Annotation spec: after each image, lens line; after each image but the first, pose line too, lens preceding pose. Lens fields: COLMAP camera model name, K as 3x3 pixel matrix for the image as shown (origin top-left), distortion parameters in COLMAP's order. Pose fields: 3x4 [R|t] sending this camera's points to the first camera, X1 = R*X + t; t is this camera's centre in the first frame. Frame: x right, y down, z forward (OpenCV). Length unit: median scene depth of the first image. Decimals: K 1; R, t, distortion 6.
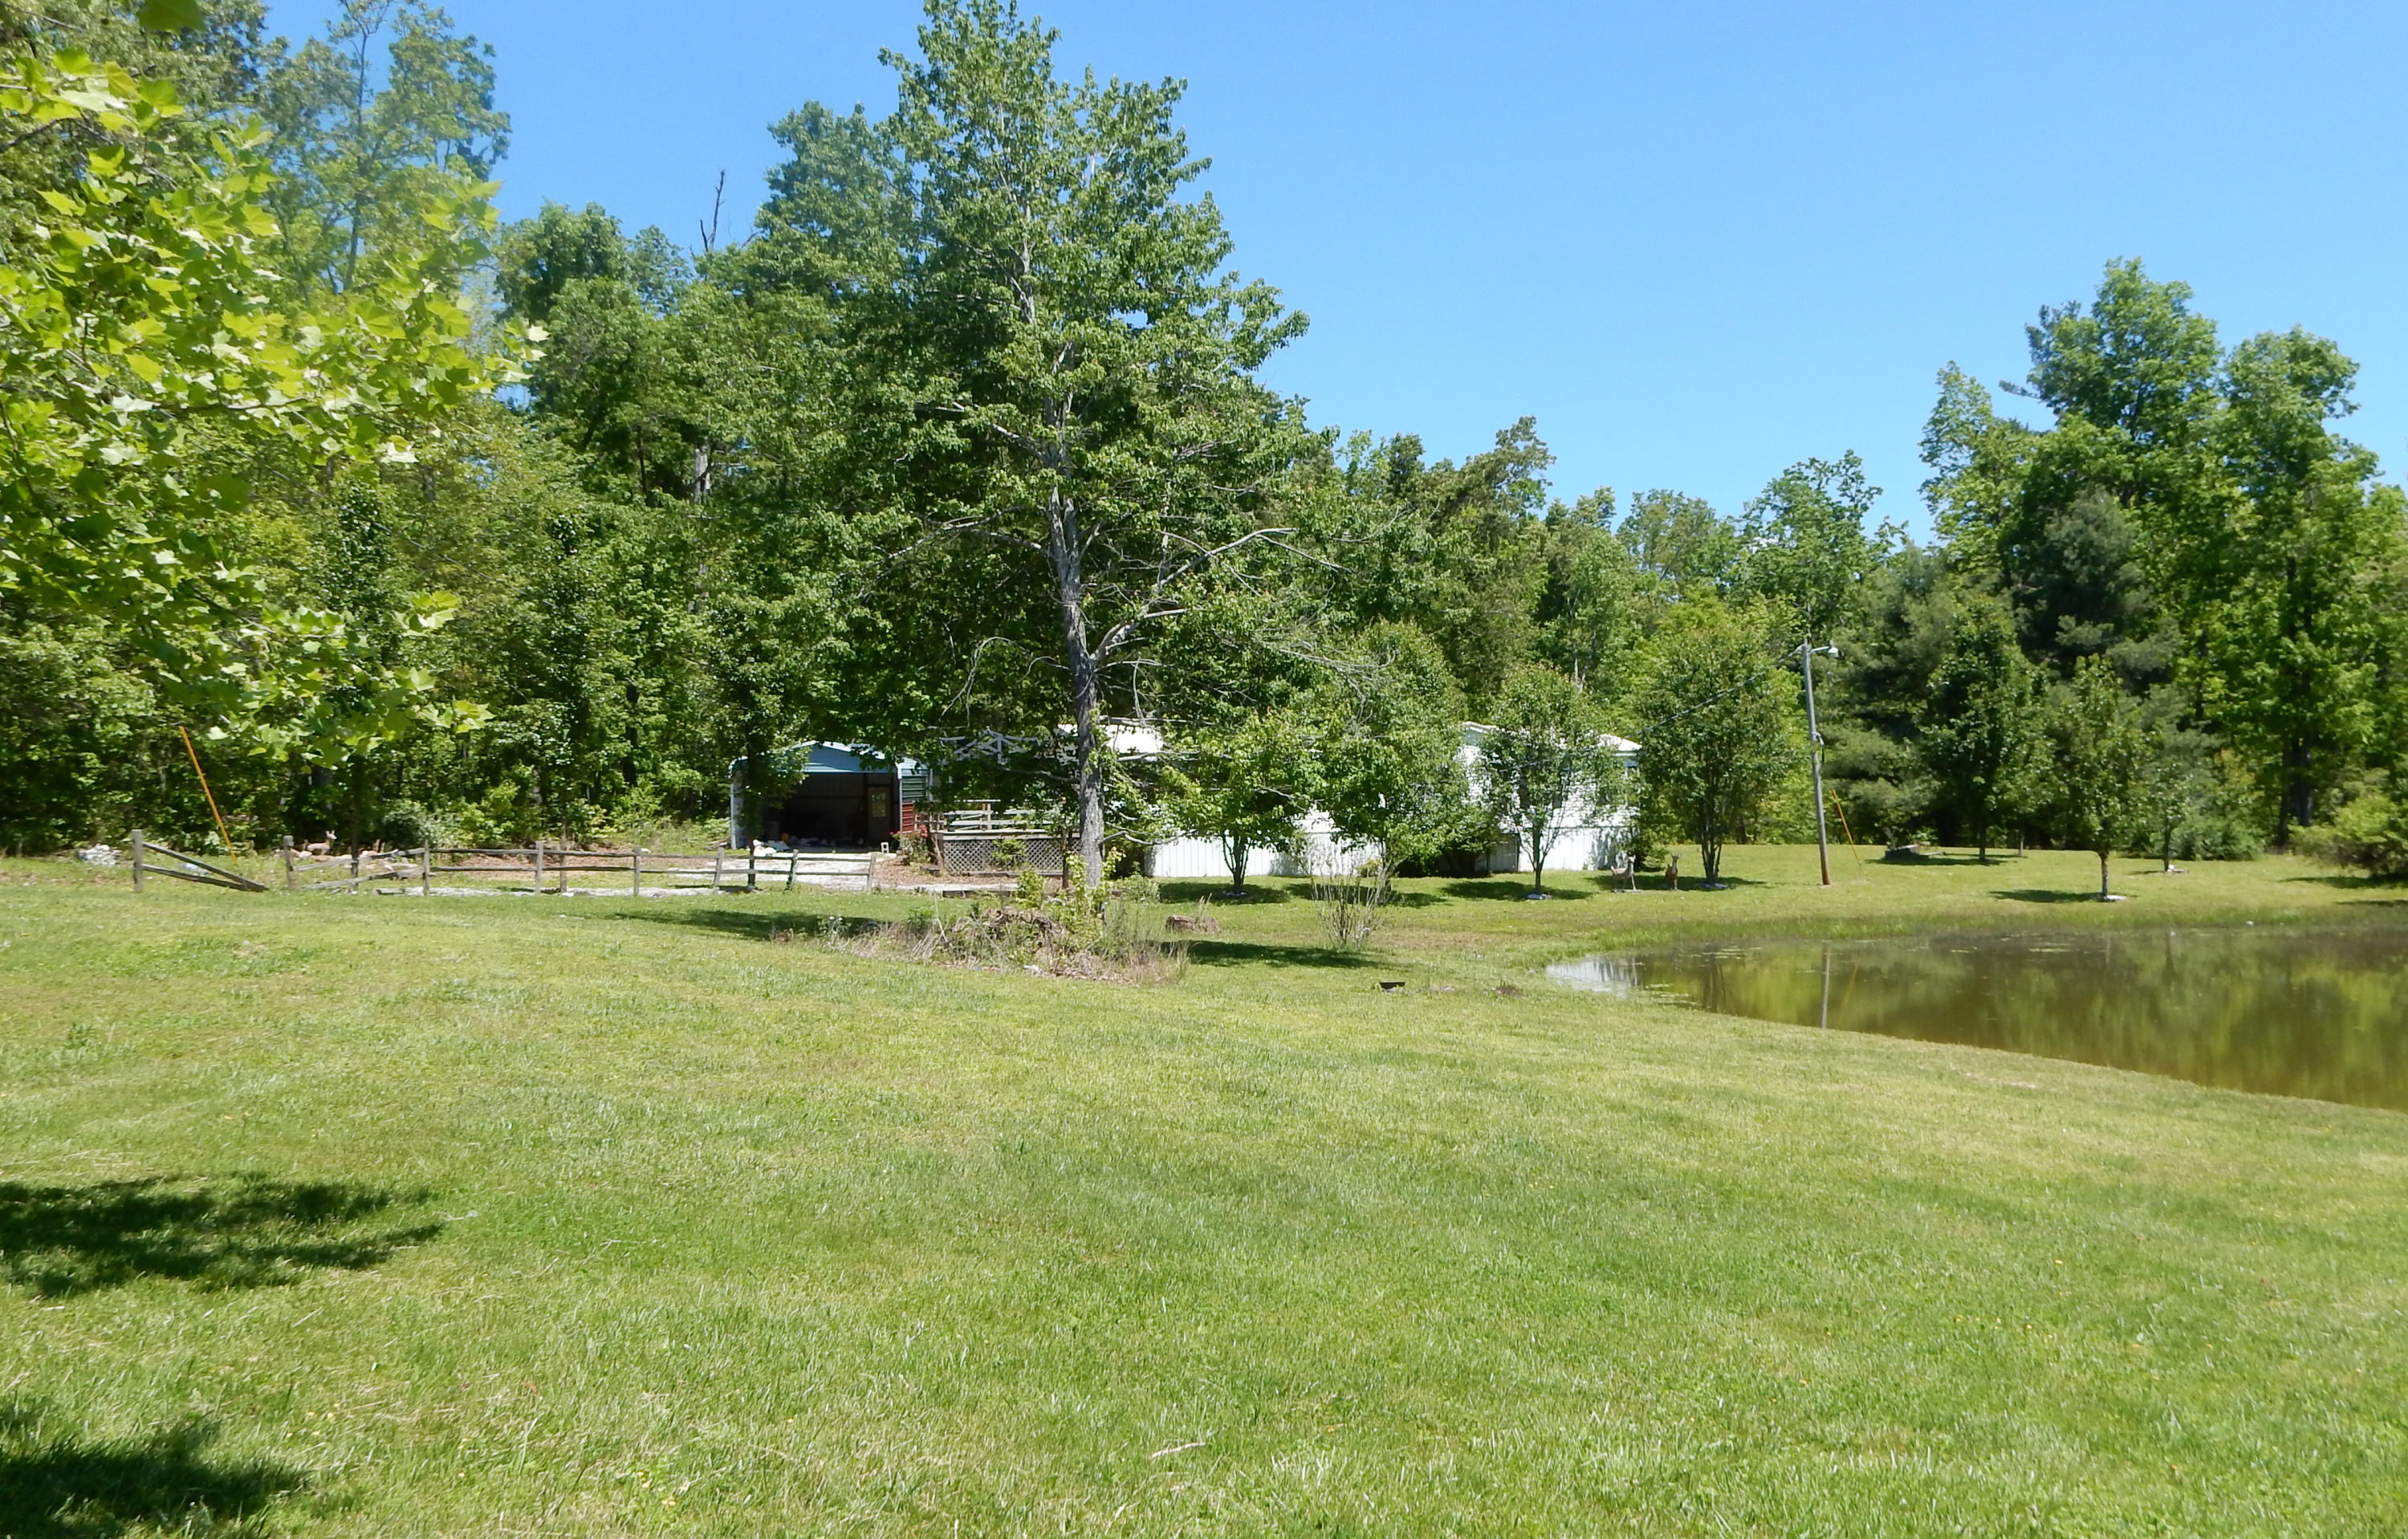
lens RADIAL K [[1918.8, 0, 1208.0], [0, 1918.8, 898.4], [0, 0, 1]] dist [-0.009675, -0.008708]
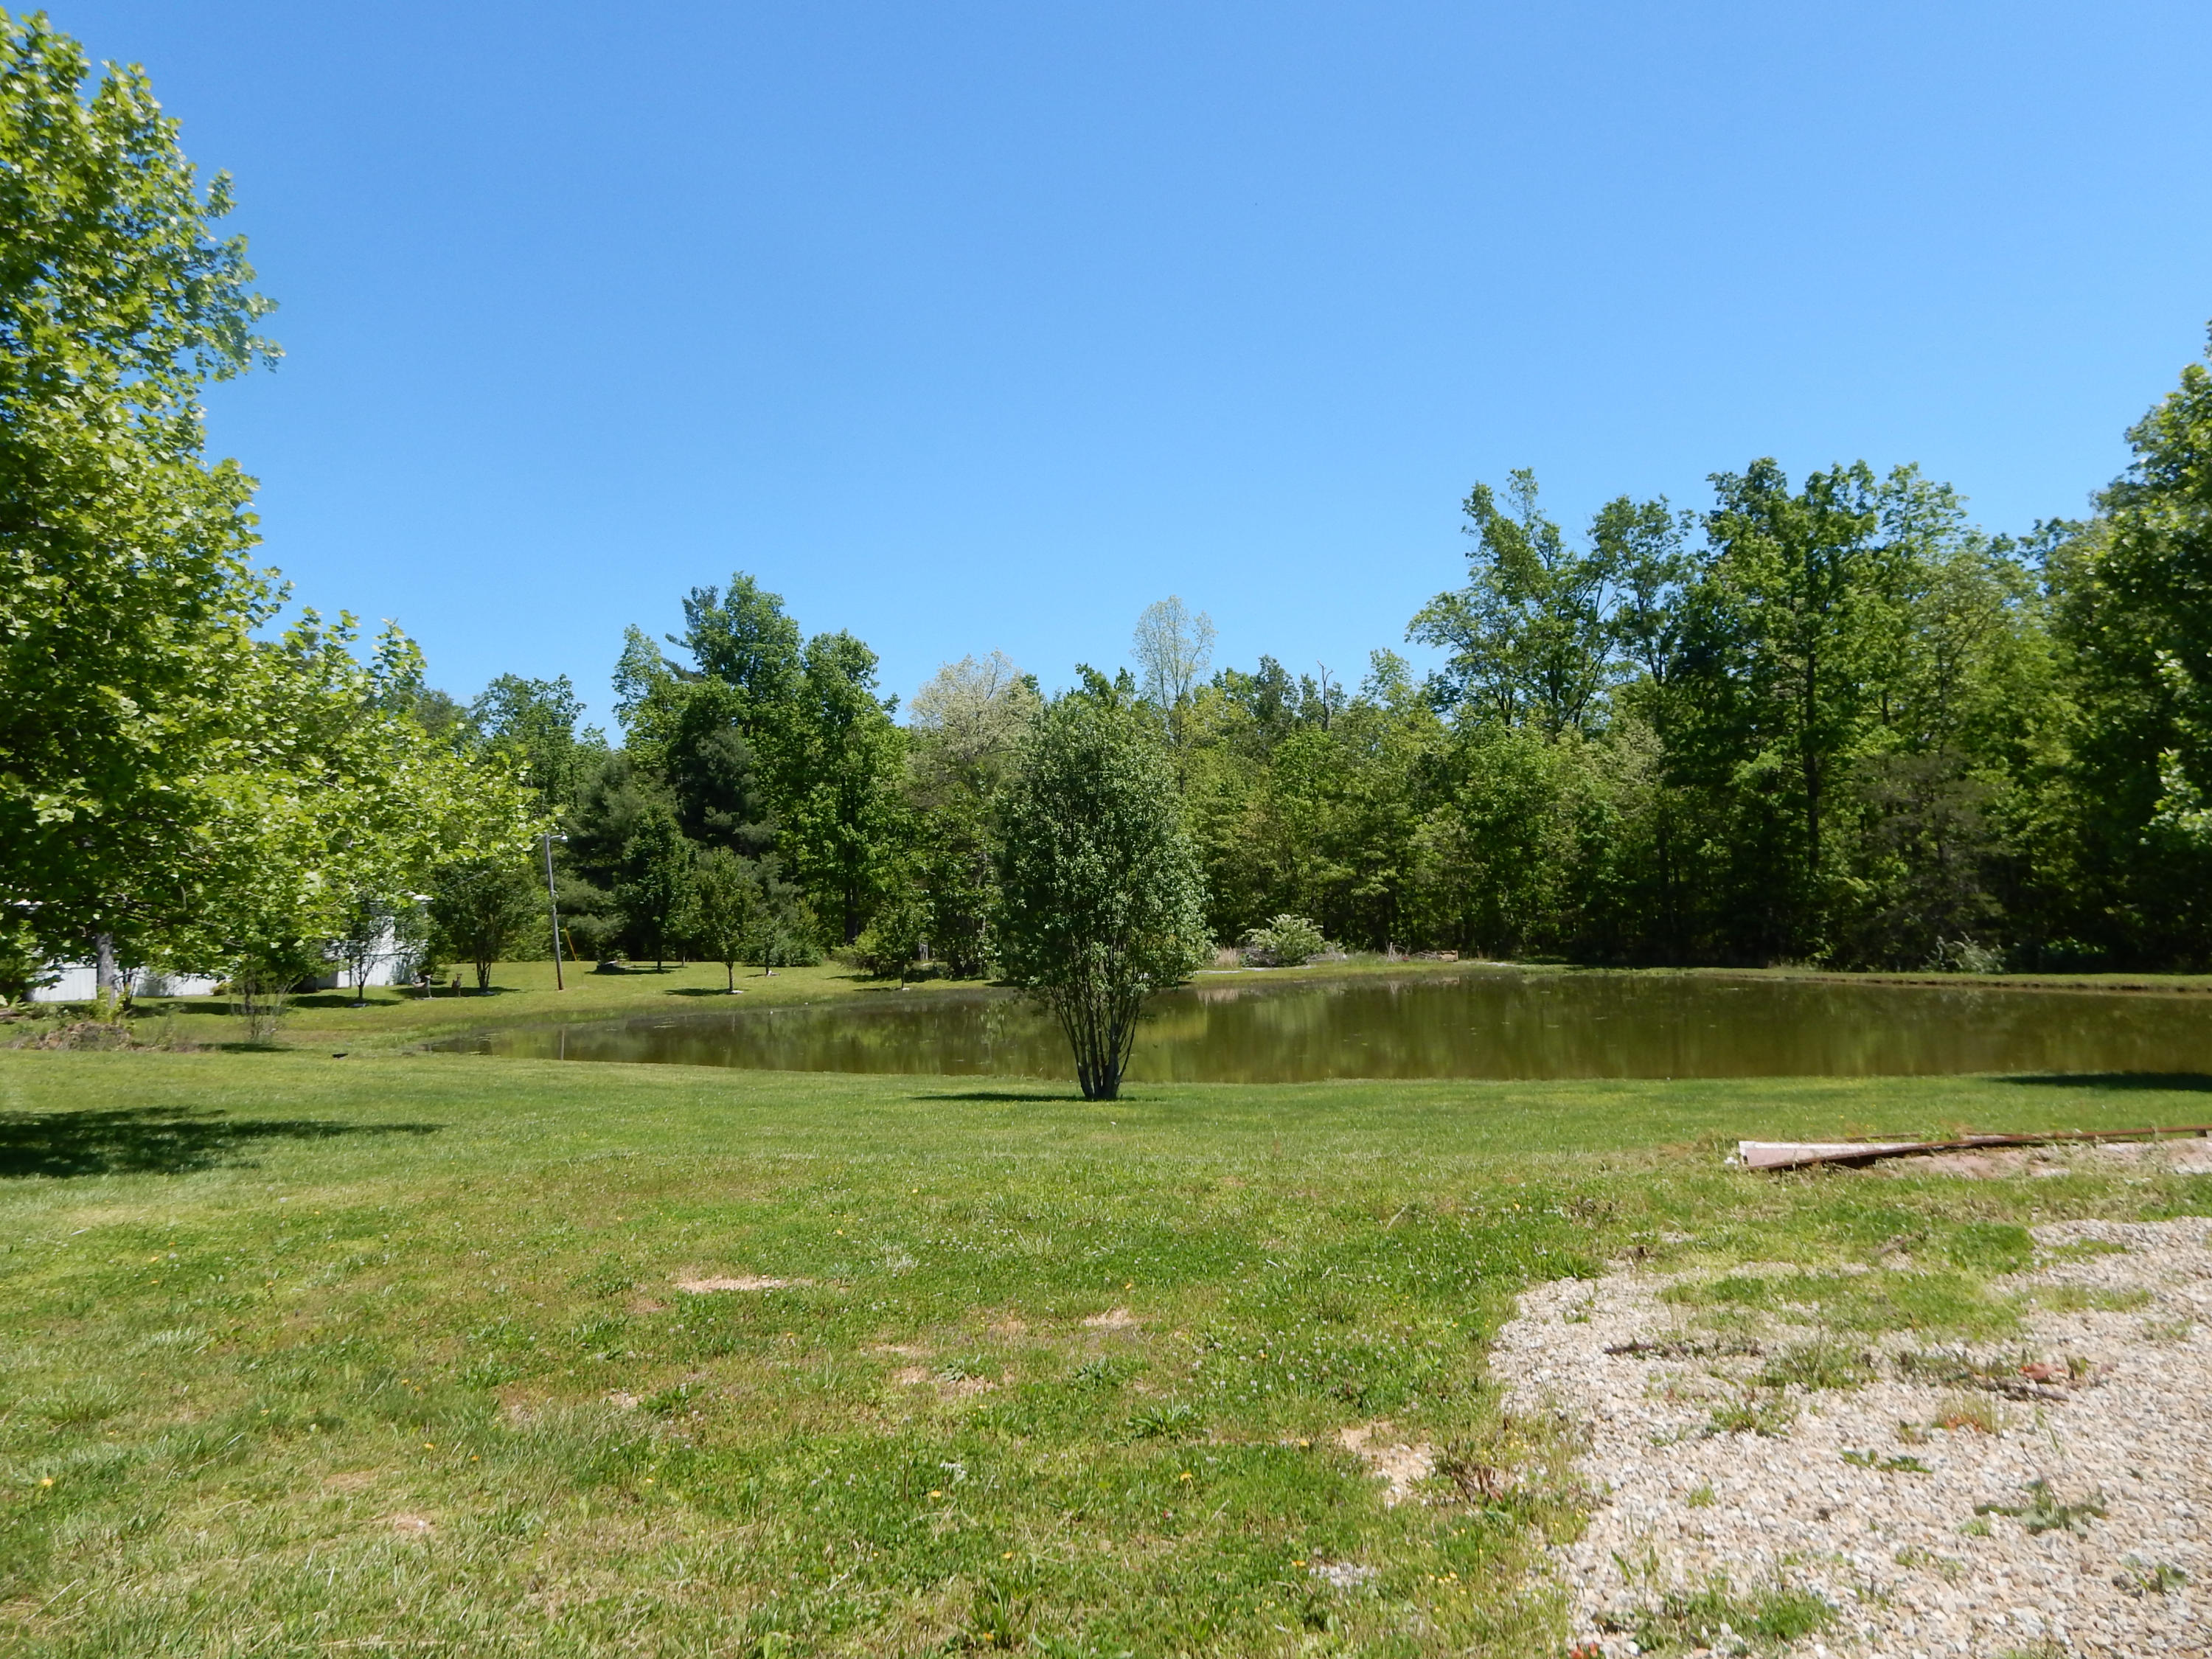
lens RADIAL K [[1648.7, 0, 1106.0], [0, 1648.7, 829.5], [0, 0, 1]] dist [0.009194, 0.000364]
pose [[0.795728, 0.025986, 0.605096, -0.098135], [0.036619, 0.995187, -0.090894, 0.000998], [-0.604546, 0.094485, 0.790947, -0.235668]]
